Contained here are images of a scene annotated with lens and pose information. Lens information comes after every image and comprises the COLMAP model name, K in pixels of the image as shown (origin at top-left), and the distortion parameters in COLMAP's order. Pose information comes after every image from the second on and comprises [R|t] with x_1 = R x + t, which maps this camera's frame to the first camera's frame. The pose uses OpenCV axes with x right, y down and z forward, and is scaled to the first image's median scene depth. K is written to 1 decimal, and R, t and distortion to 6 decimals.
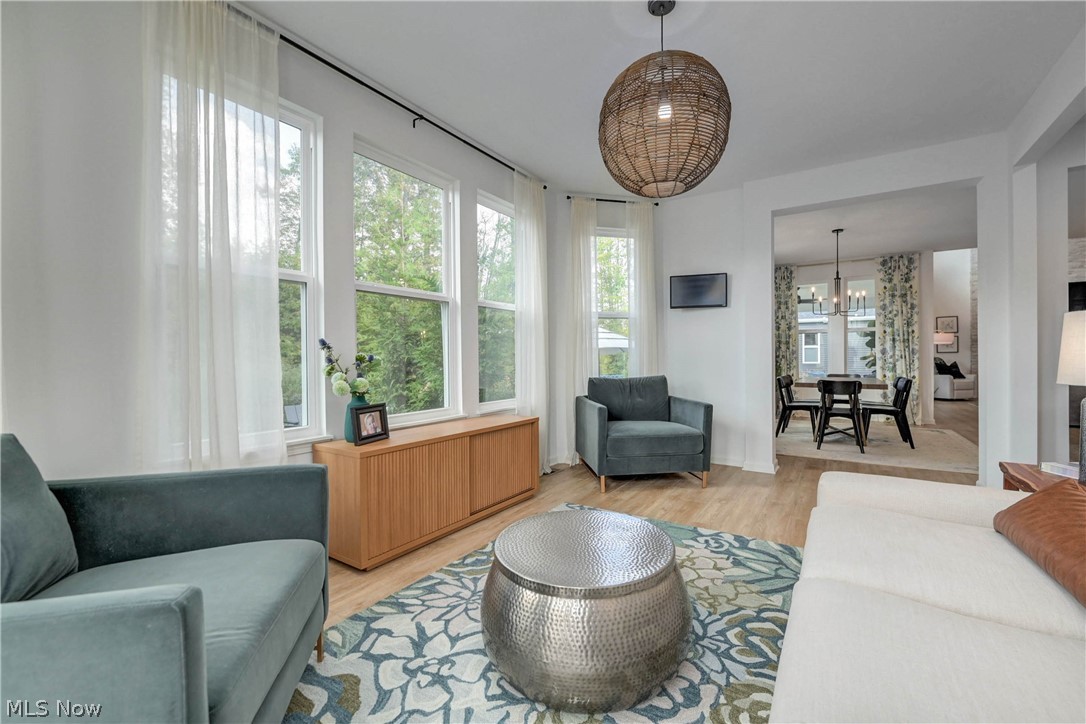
lens RADIAL K [[443.7, 0, 559.0], [0, 443.7, 360.8], [0, 0, 1]] dist [-0.006804, -0.000219]
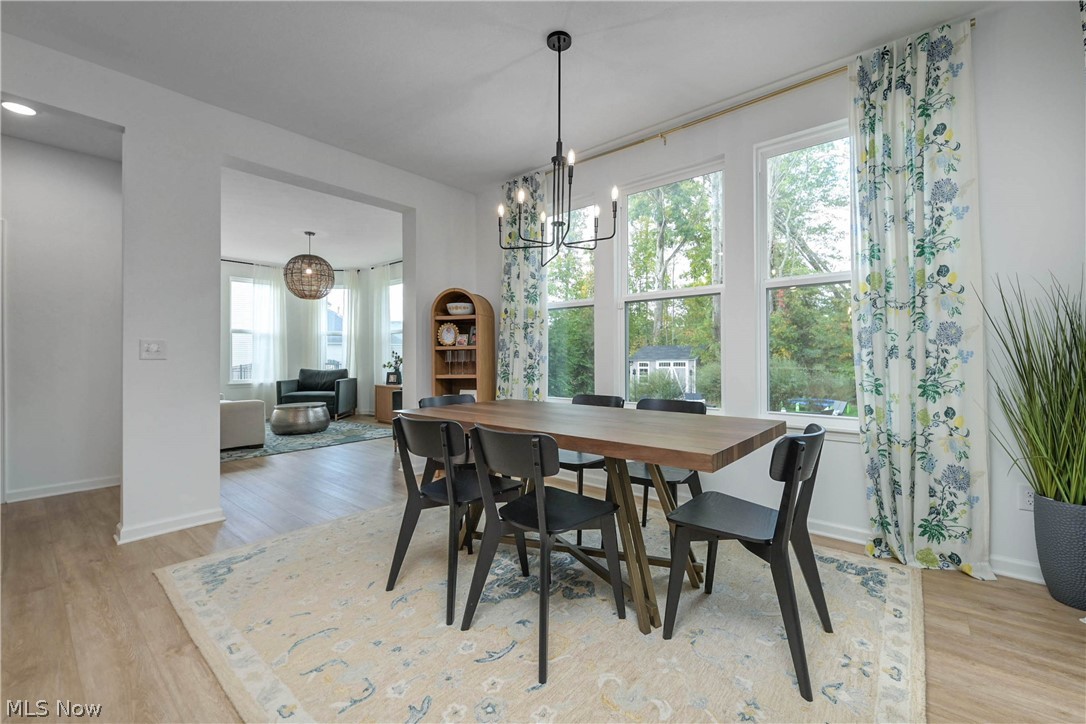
lens RADIAL K [[449.0, 0, 558.2], [0, 449.0, 353.1], [0, 0, 1]] dist [-0.008290, -0.000086]
pose [[-0.119685, -0.000132, -0.992812, 2.577674], [-0.001878, 0.999998, 0.000094, -0.033167], [0.992810, 0.001875, -0.119685, 2.600234]]
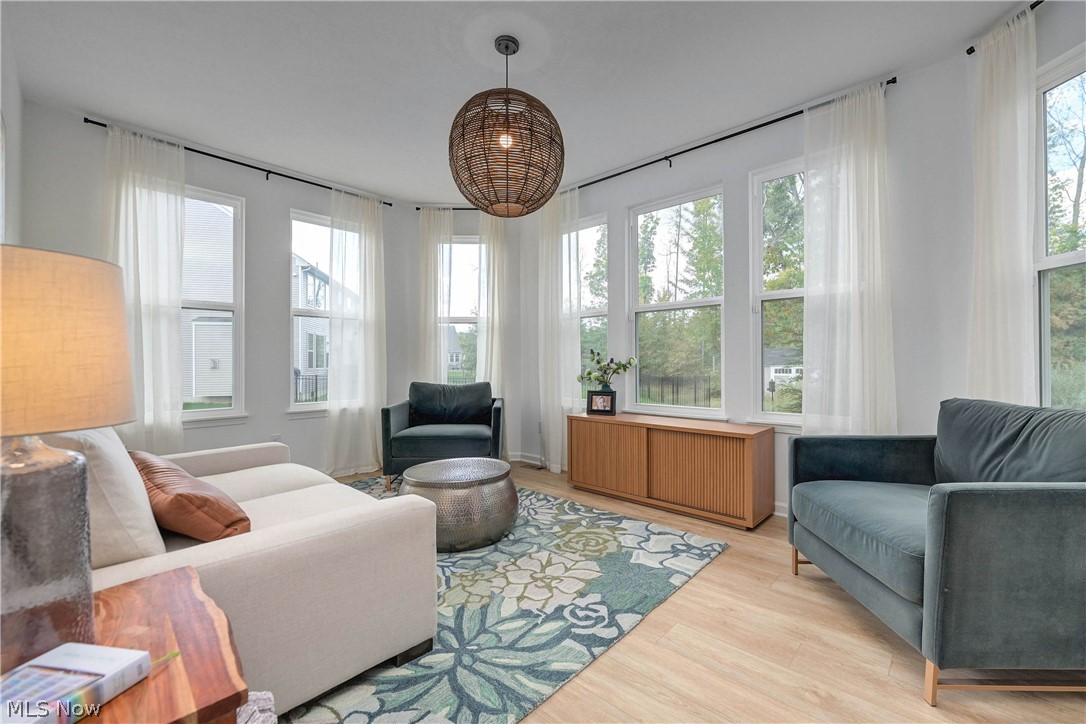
lens RADIAL K [[443.7, 0, 559.0], [0, 443.7, 360.8], [0, 0, 1]] dist [-0.006804, -0.000219]
pose [[-0.166251, 0.005440, -0.986068, 1.170368], [-0.001665, 0.999982, 0.005797, -0.012602], [0.986082, 0.002606, -0.166239, 1.168766]]
